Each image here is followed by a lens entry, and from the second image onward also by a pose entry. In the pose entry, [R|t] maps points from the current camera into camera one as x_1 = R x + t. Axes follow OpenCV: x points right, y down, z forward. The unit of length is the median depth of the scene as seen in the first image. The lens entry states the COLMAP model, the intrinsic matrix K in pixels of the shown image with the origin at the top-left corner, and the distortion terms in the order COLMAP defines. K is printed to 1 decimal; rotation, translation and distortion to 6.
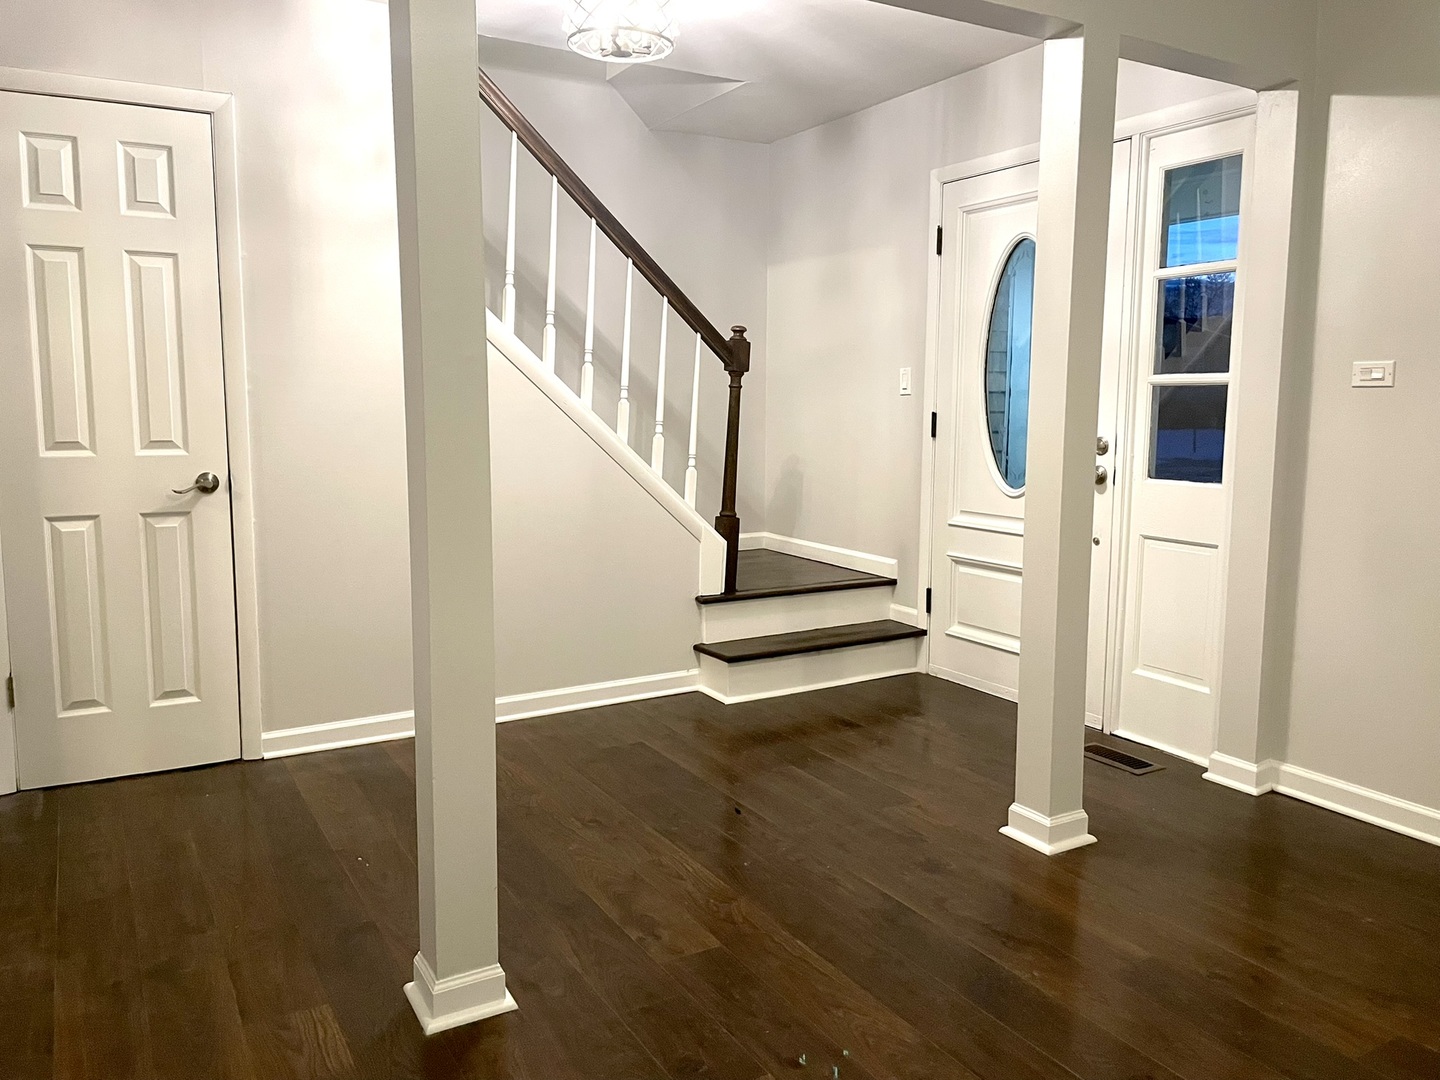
lens RADIAL K [[1082.3, 0, 720.0], [0, 1082.3, 540.0], [0, 0, 1]] dist [0.093559, -0.134110]
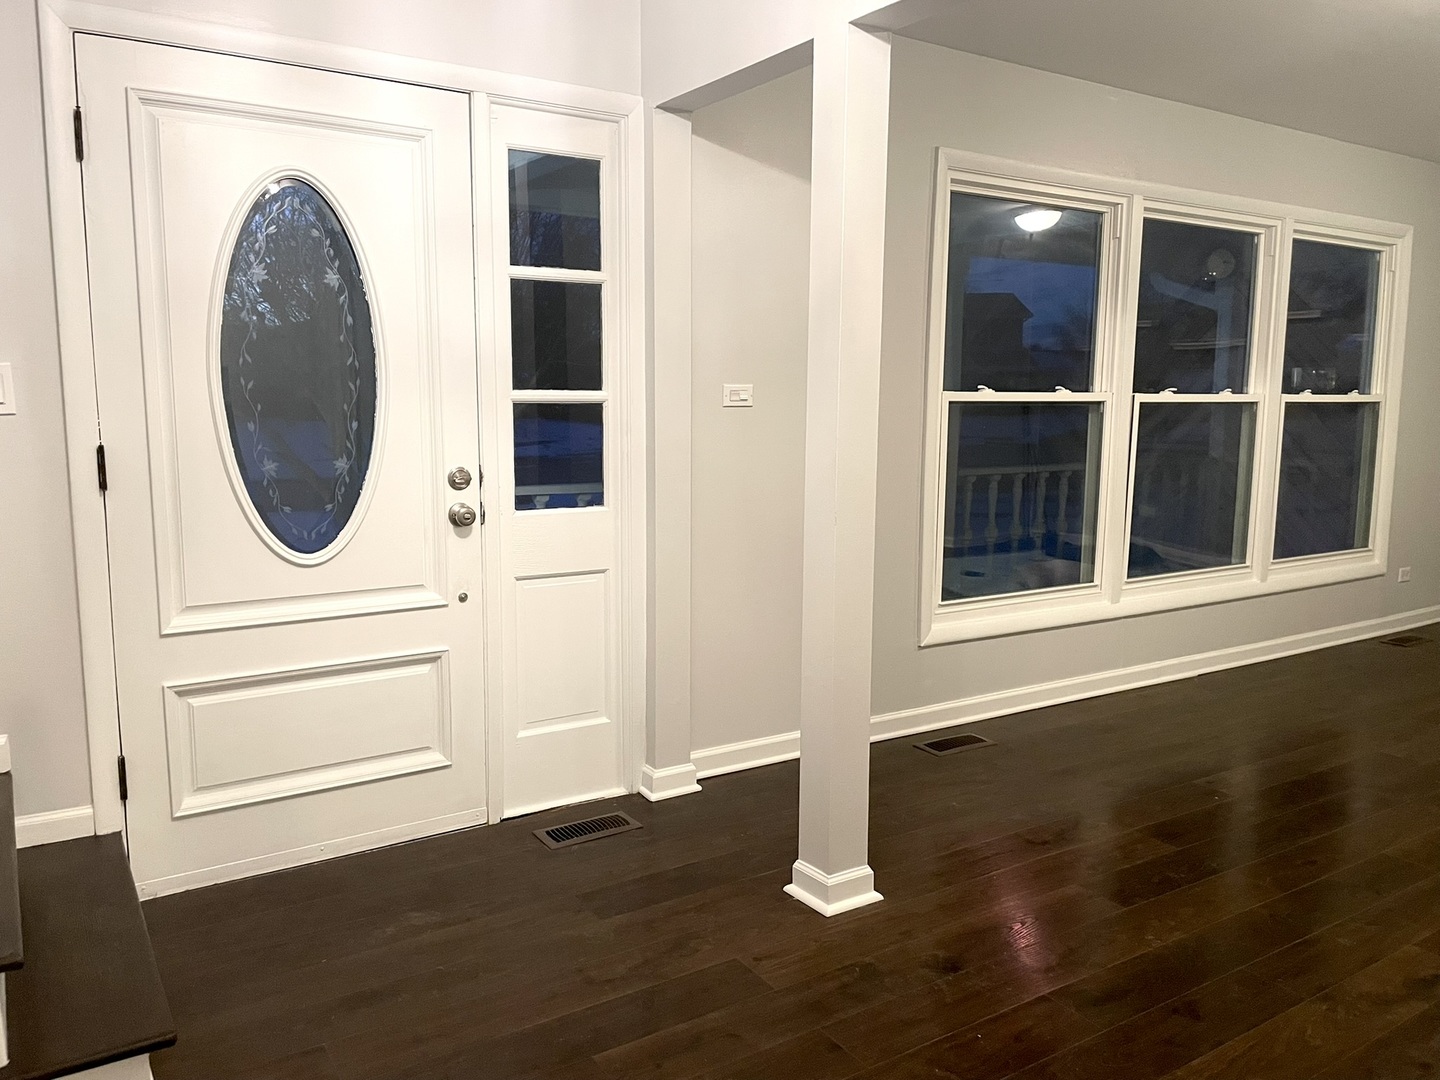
lens RADIAL K [[1082.3, 0, 720.0], [0, 1082.3, 540.0], [0, 0, 1]] dist [0.093559, -0.134110]
pose [[-0.048593, -0.139311, 0.989056, -0.497070], [0.123952, 0.981730, 0.144369, -0.147756], [-0.991098, 0.129611, -0.030438, 0.939595]]
